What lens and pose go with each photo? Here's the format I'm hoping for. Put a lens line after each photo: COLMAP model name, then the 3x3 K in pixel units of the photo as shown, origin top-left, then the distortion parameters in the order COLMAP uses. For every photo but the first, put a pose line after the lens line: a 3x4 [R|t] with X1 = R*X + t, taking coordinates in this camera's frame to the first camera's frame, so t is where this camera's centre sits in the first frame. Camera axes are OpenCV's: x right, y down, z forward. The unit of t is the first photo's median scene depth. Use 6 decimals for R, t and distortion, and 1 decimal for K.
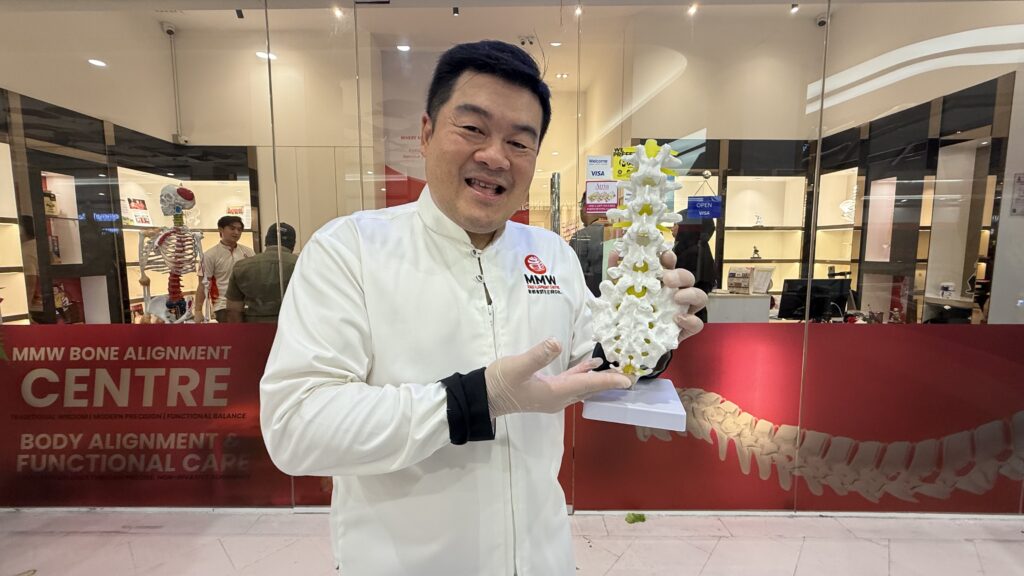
lens RADIAL K [[406.0, 0, 509.5], [0, 406.0, 287.2], [0, 0, 1]] dist [-0.001937, 0.000335]
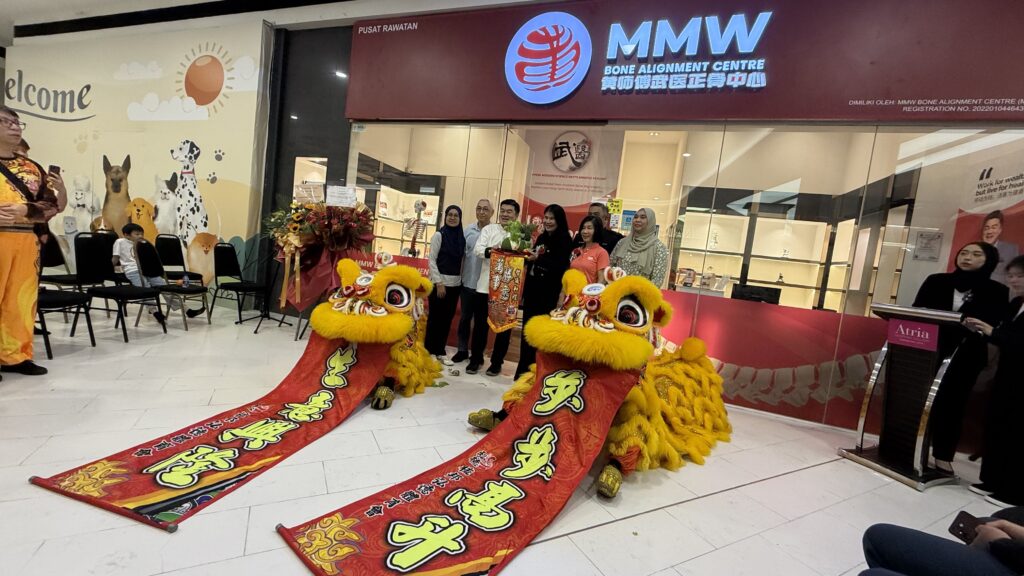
lens RADIAL K [[406.0, 0, 510.2], [0, 406.0, 286.1], [0, 0, 1]] dist [-0.001937, 0.000335]
pose [[0.939685, 0.136807, -0.313490, 0.462805], [-0.151601, 0.988170, -0.023184, 0.219695], [0.306610, 0.069311, 0.949308, -1.054218]]
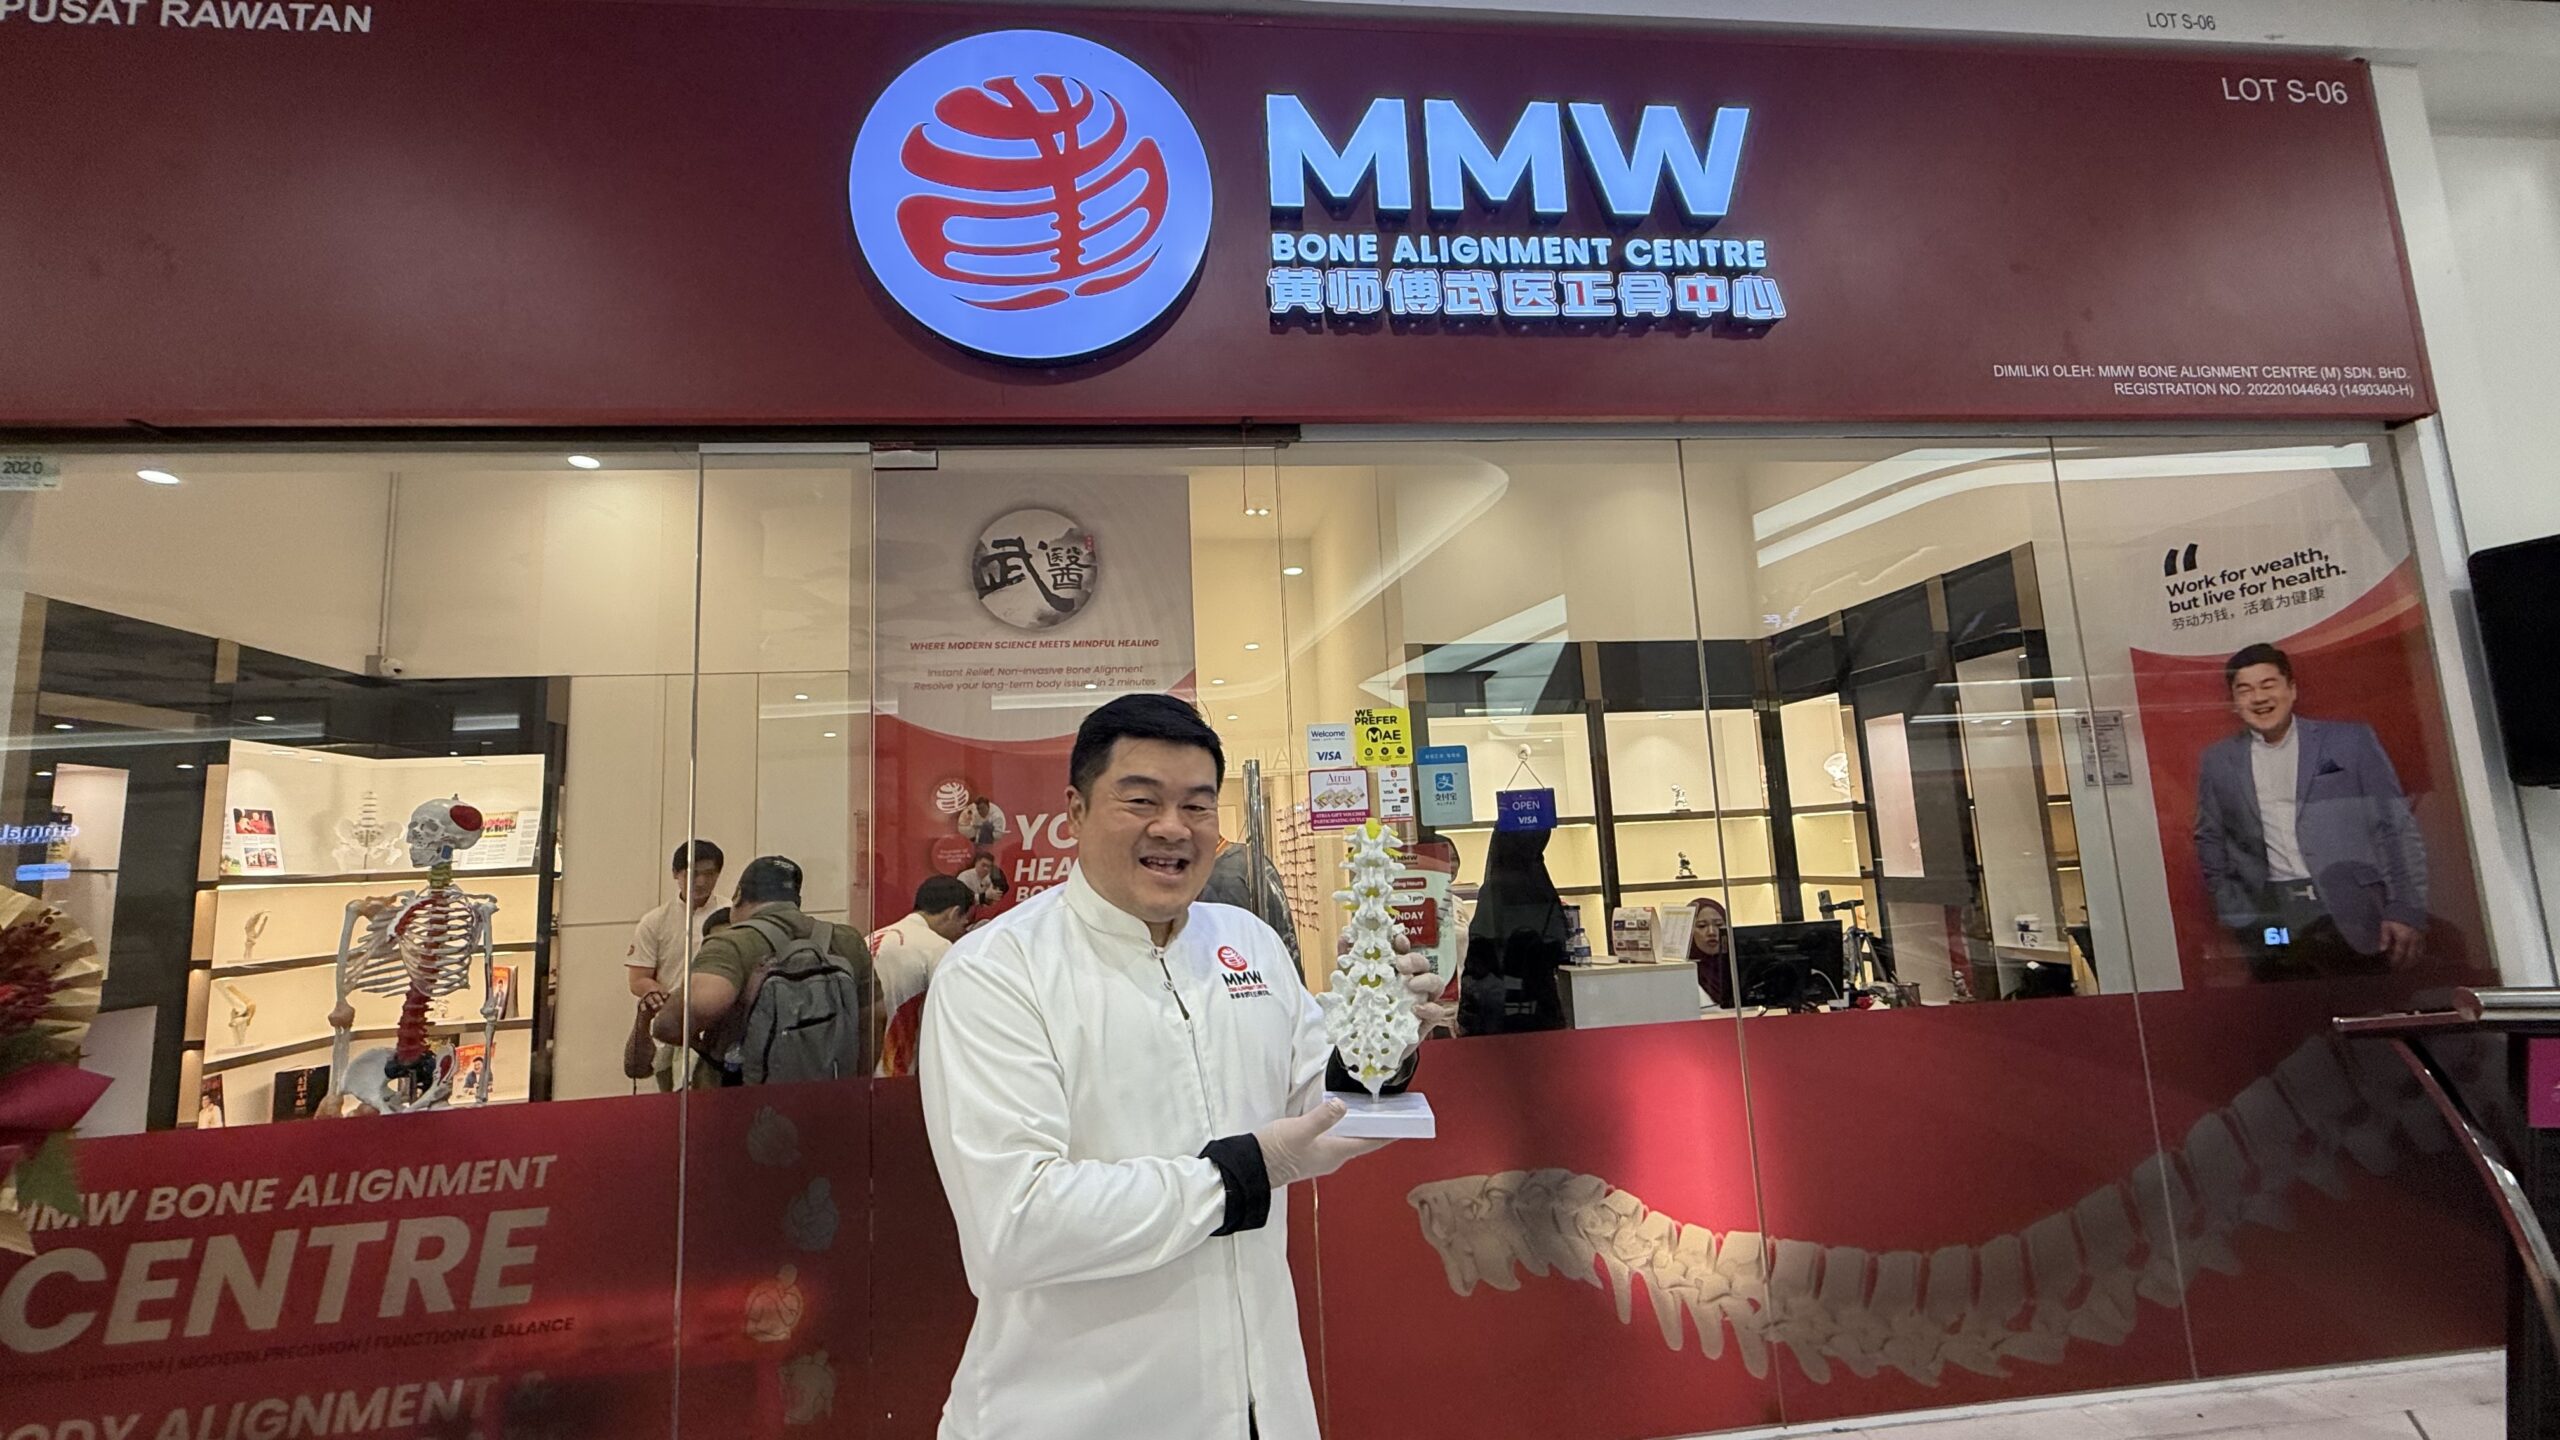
lens RADIAL K [[1015.0, 0, 1271.6], [0, 1015.0, 720.1], [0, 0, 1]] dist [-0.001937, 0.000335]
pose [[0.992120, -0.030534, 0.121512, -0.019278], [0.057693, 0.972245, -0.226741, -0.022858], [-0.111216, 0.231964, 0.966345, -0.284387]]
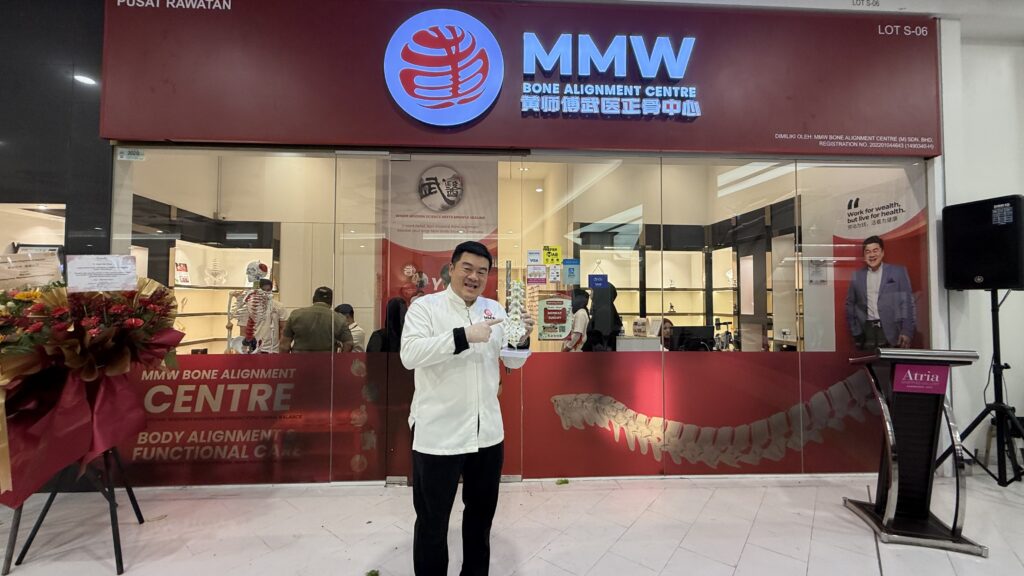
lens RADIAL K [[406.0, 0, 508.5], [0, 406.0, 287.3], [0, 0, 1]] dist [-0.001937, 0.000335]
pose [[0.998020, 0.006128, 0.062603, 0.009021], [0.002205, 0.991223, -0.132182, 0.045212], [-0.062864, 0.132059, 0.989247, -0.578439]]
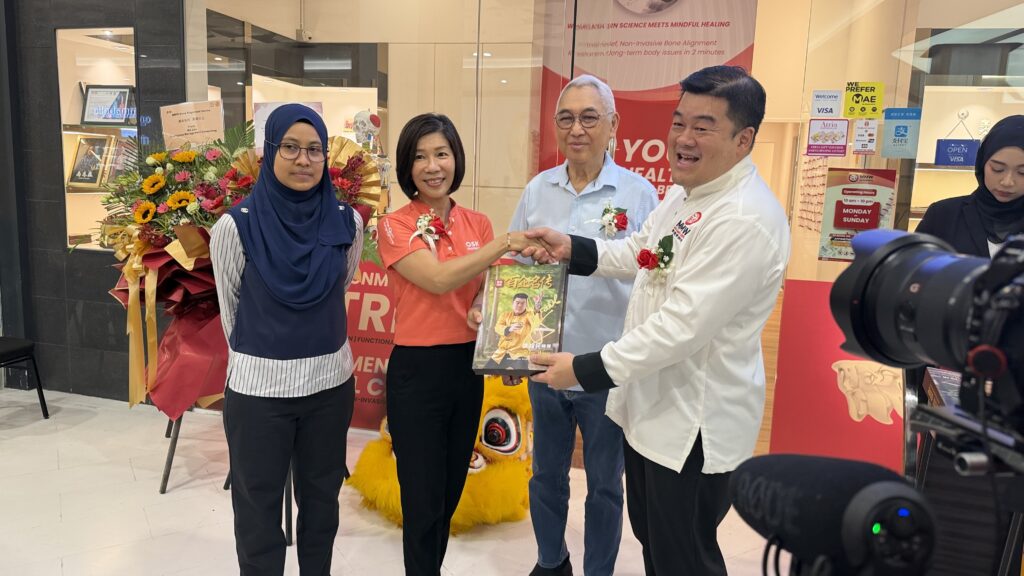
lens RADIAL K [[716.8, 0, 507.7], [0, 716.8, 284.9], [0, 0, 1]] dist [0.022030, -0.022404]
pose [[0.963173, 0.077626, -0.257435, -0.014500], [-0.064535, 0.996174, 0.058930, 0.047532], [0.261024, -0.040146, 0.964497, -0.659974]]
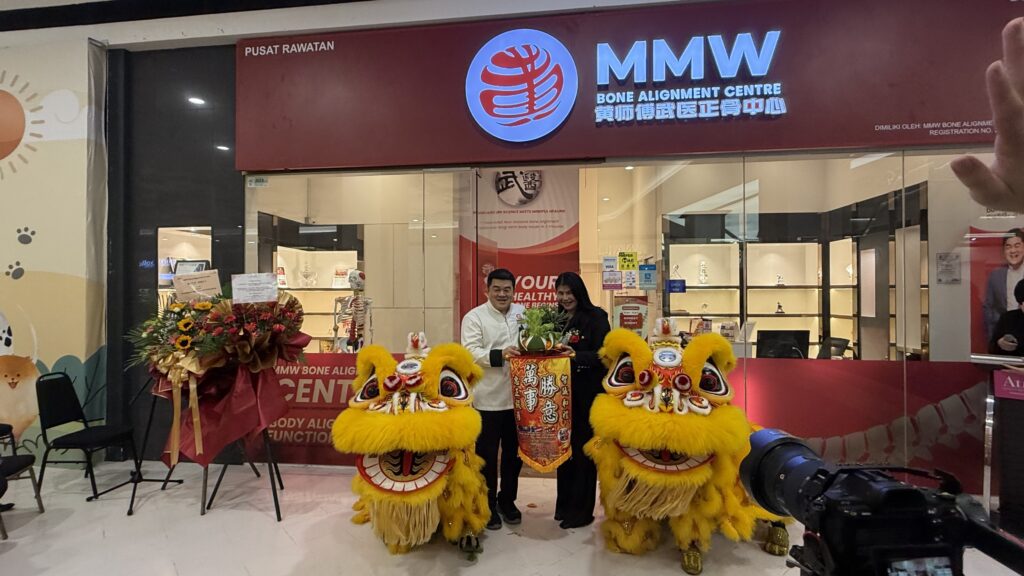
lens RADIAL K [[483.2, 0, 511.3], [0, 483.2, 288.0], [0, 0, 1]] dist [-0.001236, -0.000109]
pose [[0.992985, -0.002682, -0.118206, 0.043948], [-0.010089, 0.994174, -0.107315, 0.027032], [0.117805, 0.107755, 0.987173, -0.956115]]
